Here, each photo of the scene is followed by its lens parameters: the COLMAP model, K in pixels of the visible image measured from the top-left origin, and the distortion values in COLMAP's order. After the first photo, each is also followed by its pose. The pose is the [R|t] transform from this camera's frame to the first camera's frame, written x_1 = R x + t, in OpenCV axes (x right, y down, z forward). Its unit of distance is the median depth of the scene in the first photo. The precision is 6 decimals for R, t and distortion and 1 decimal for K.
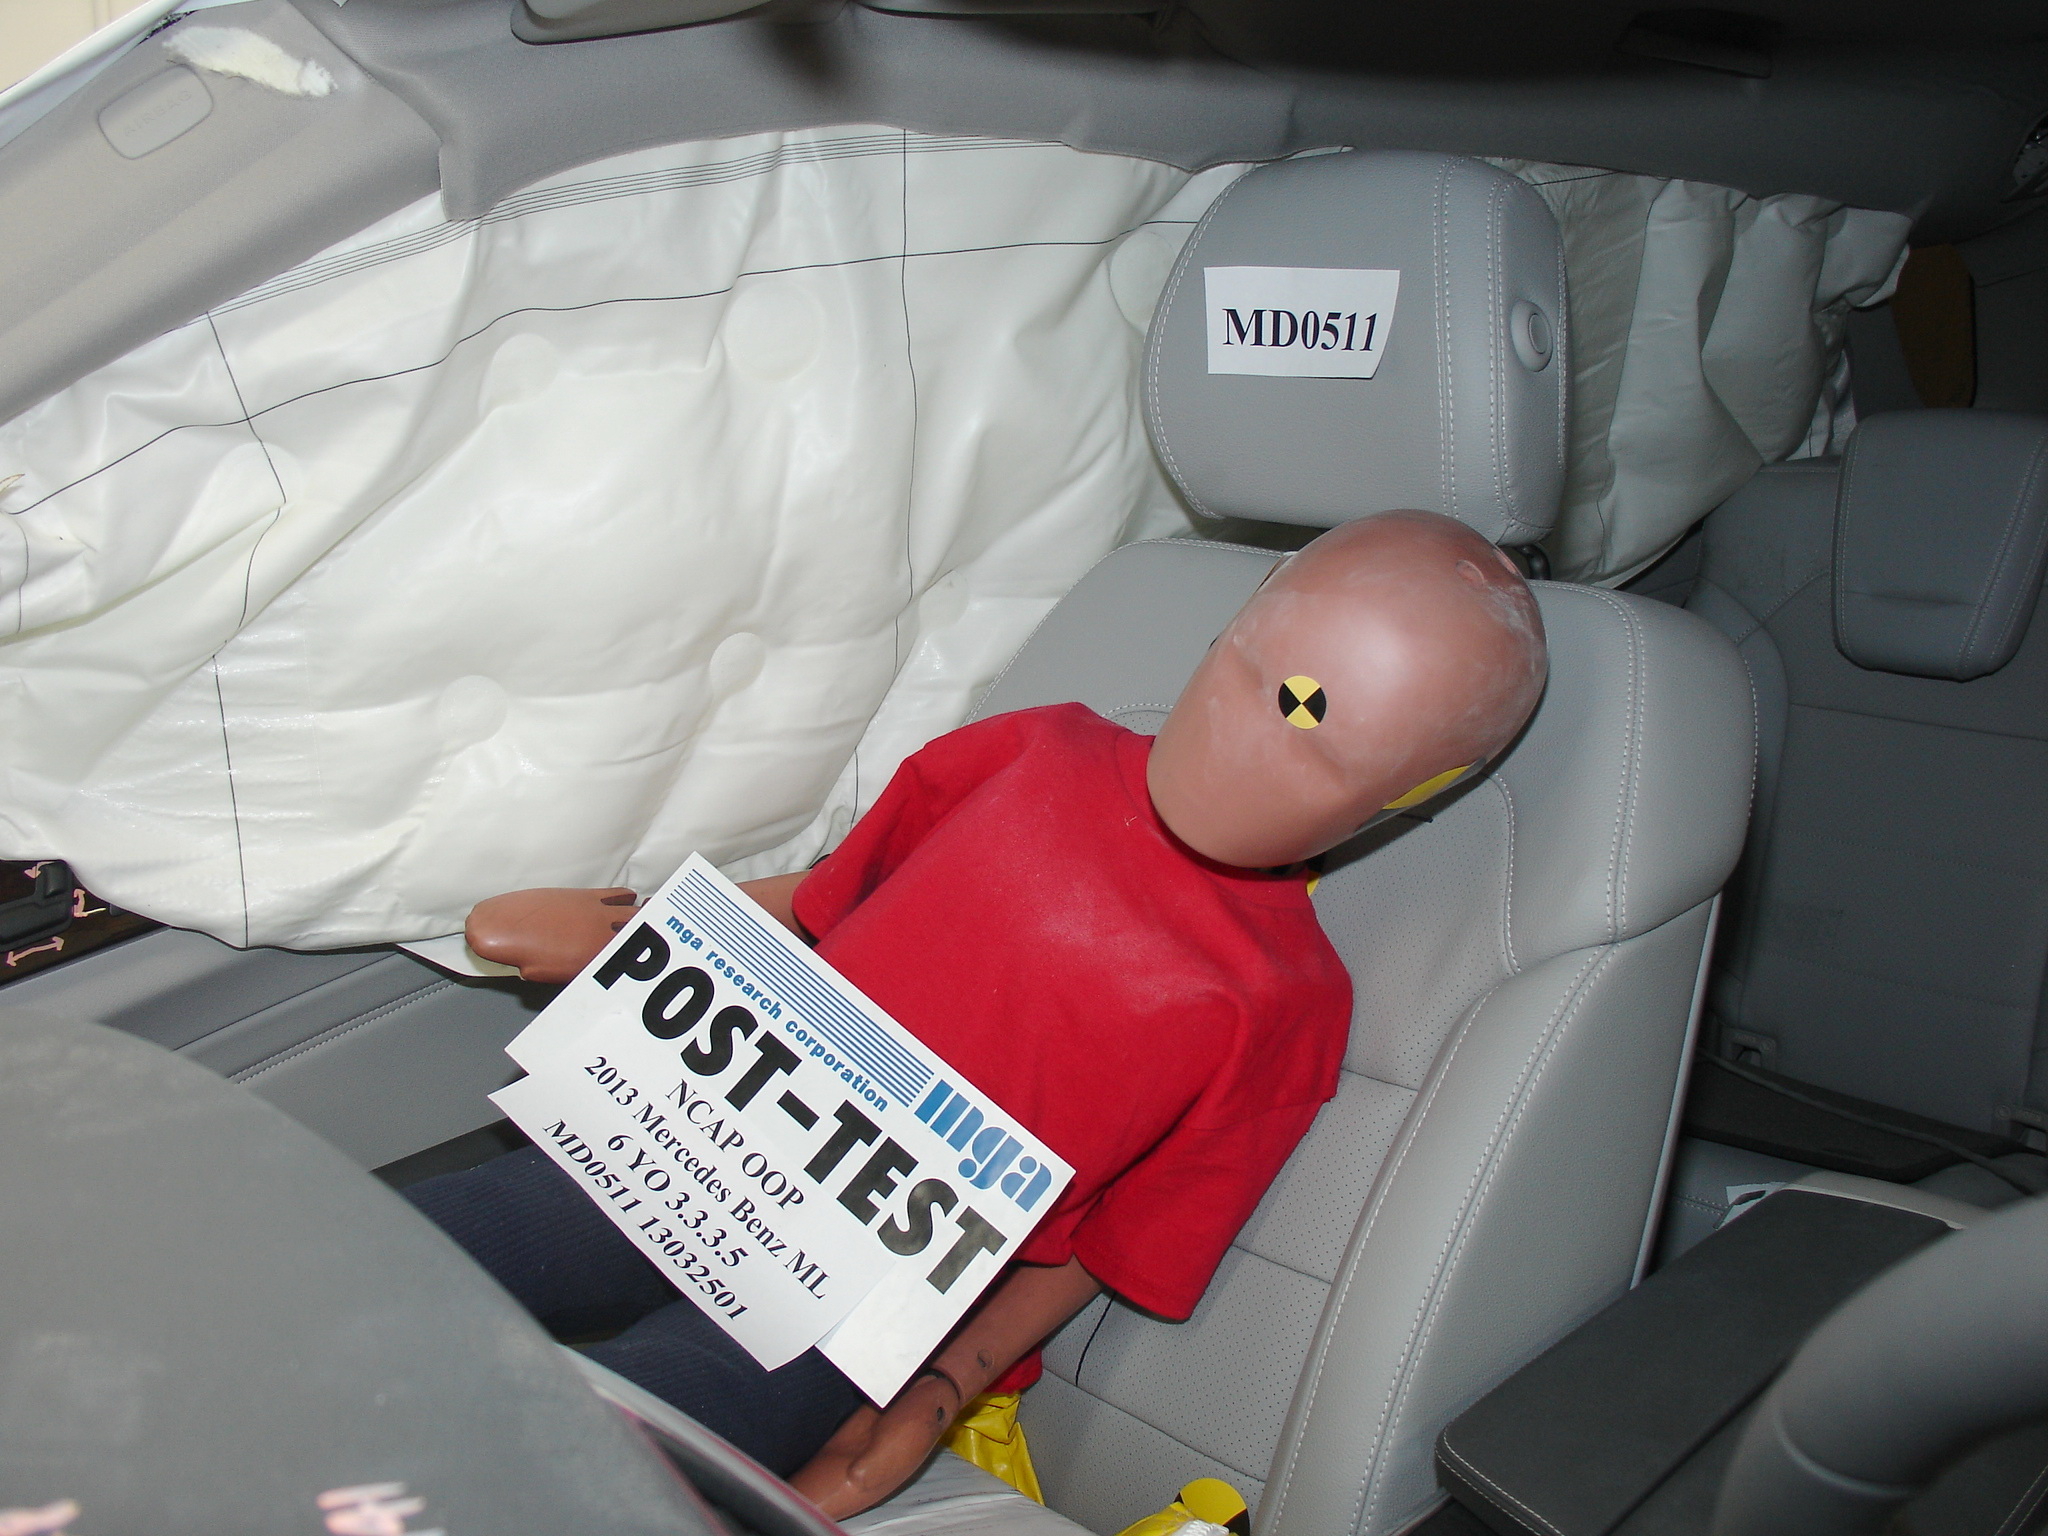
lens RADIAL K [[2082.4, 0, 1033.6], [0, 2082.4, 747.2], [0, 0, 1]] dist [-0.203768, 0.225048]
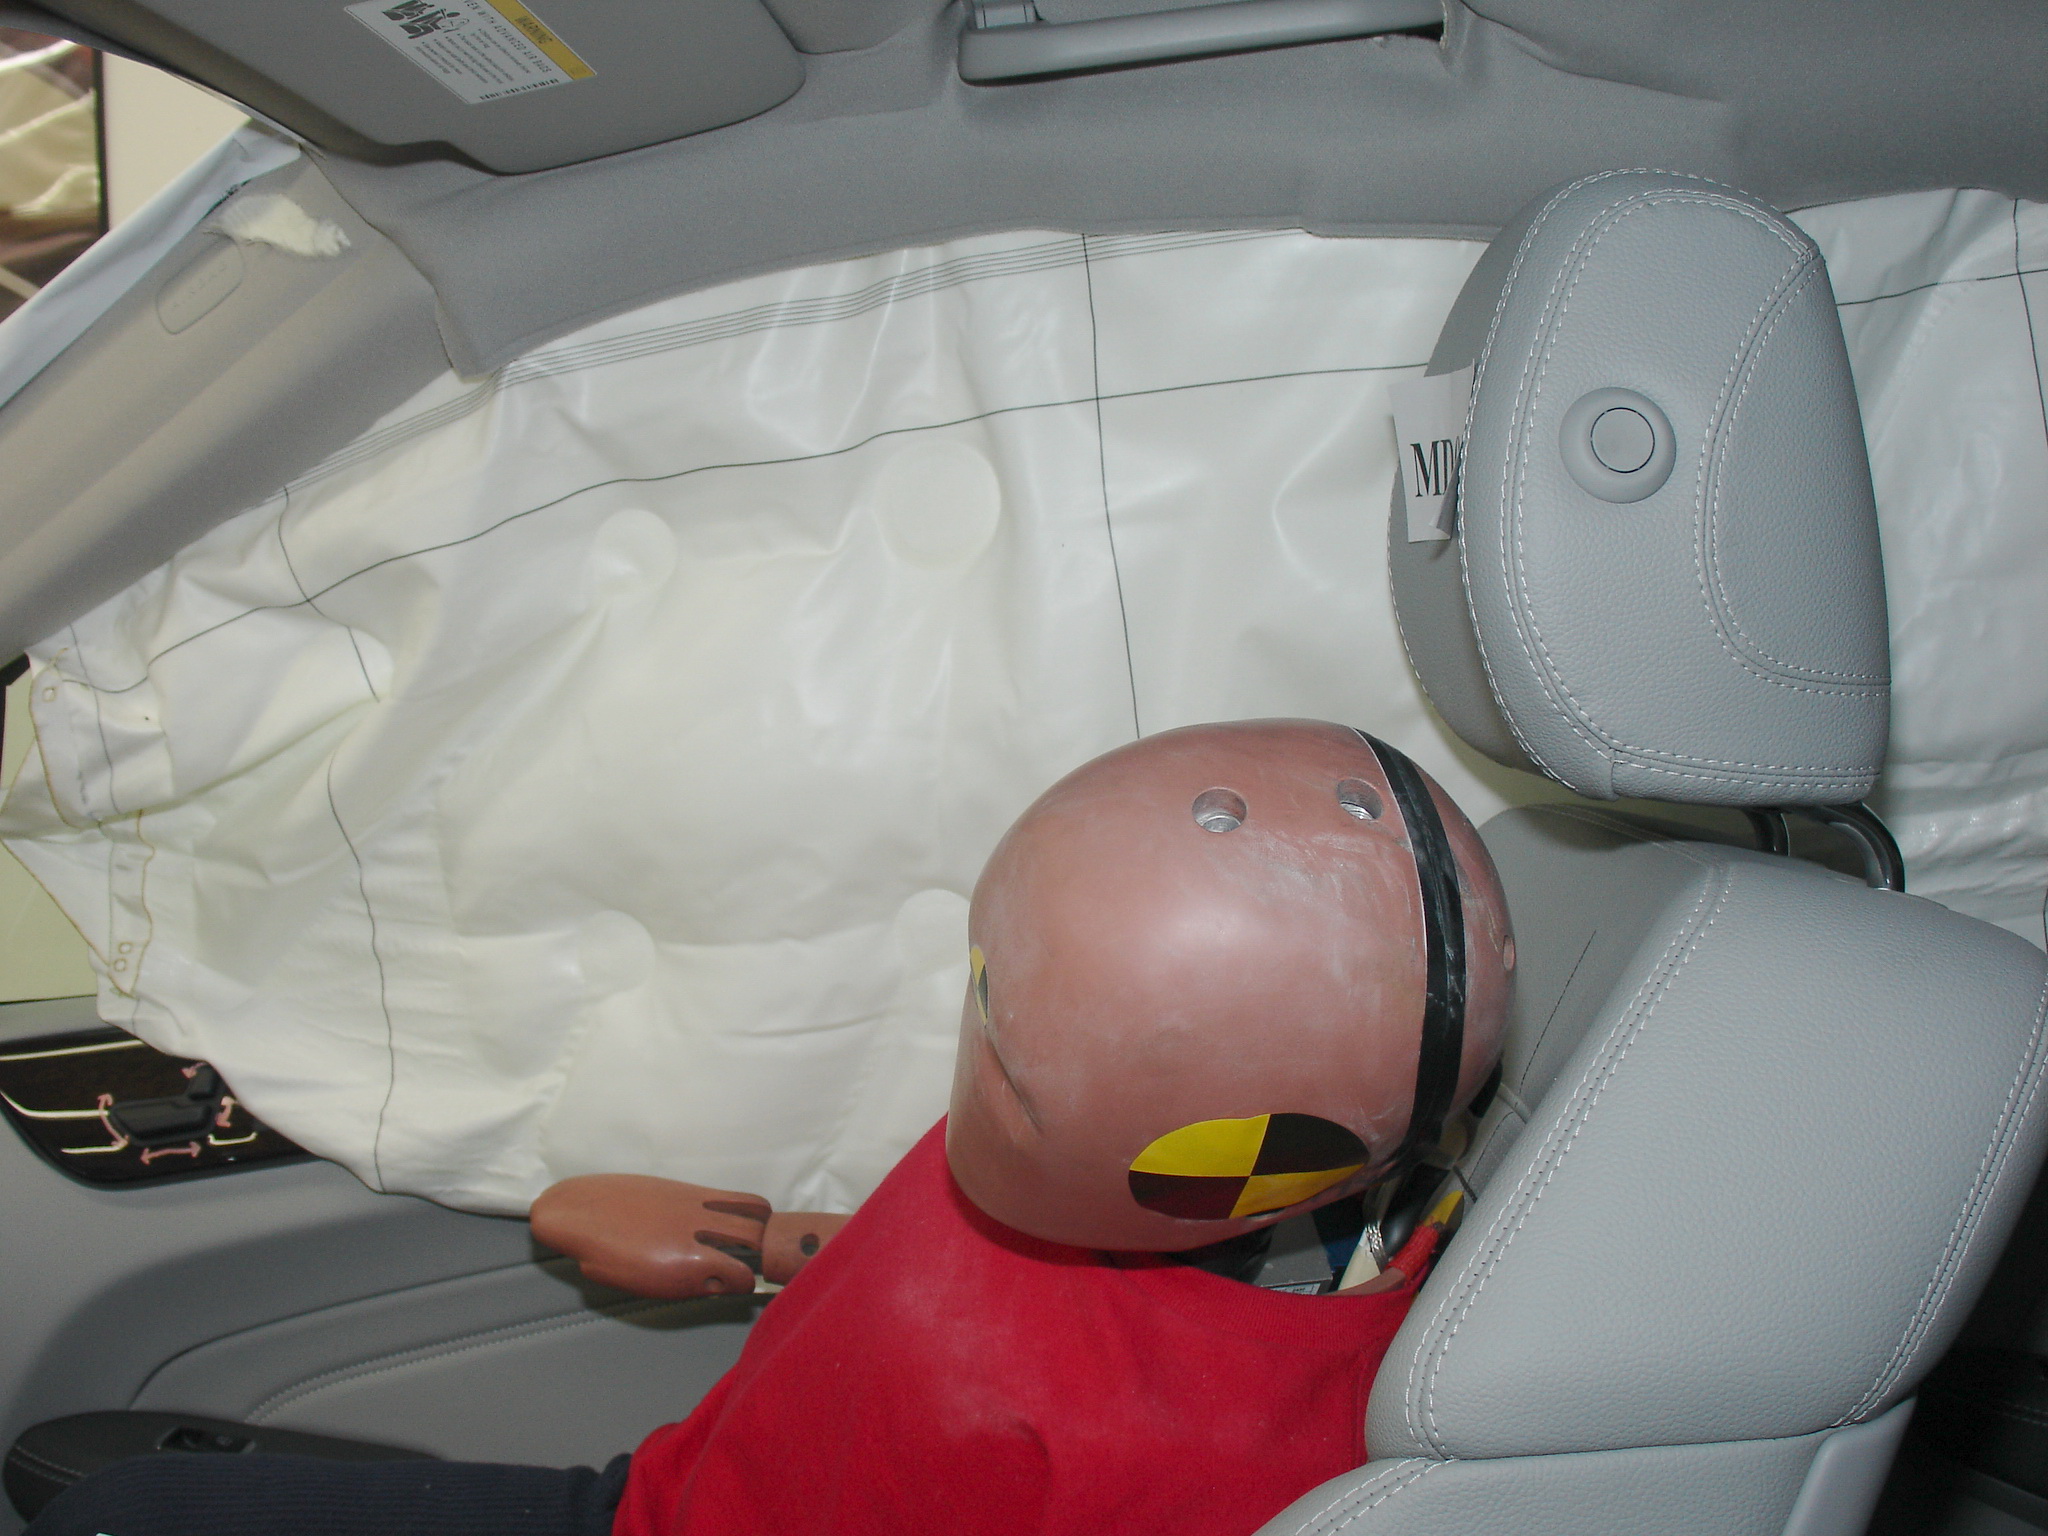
lens RADIAL K [[2744.8, 0, 1024.0], [0, 2744.8, 768.0], [0, 0, 1]] dist [-0.097287, 0.030186]
pose [[0.716662, 0.024693, -0.696983, 0.651098], [-0.125867, 0.987542, -0.094435, -0.008077], [0.685968, 0.155405, 0.710842, 0.305997]]
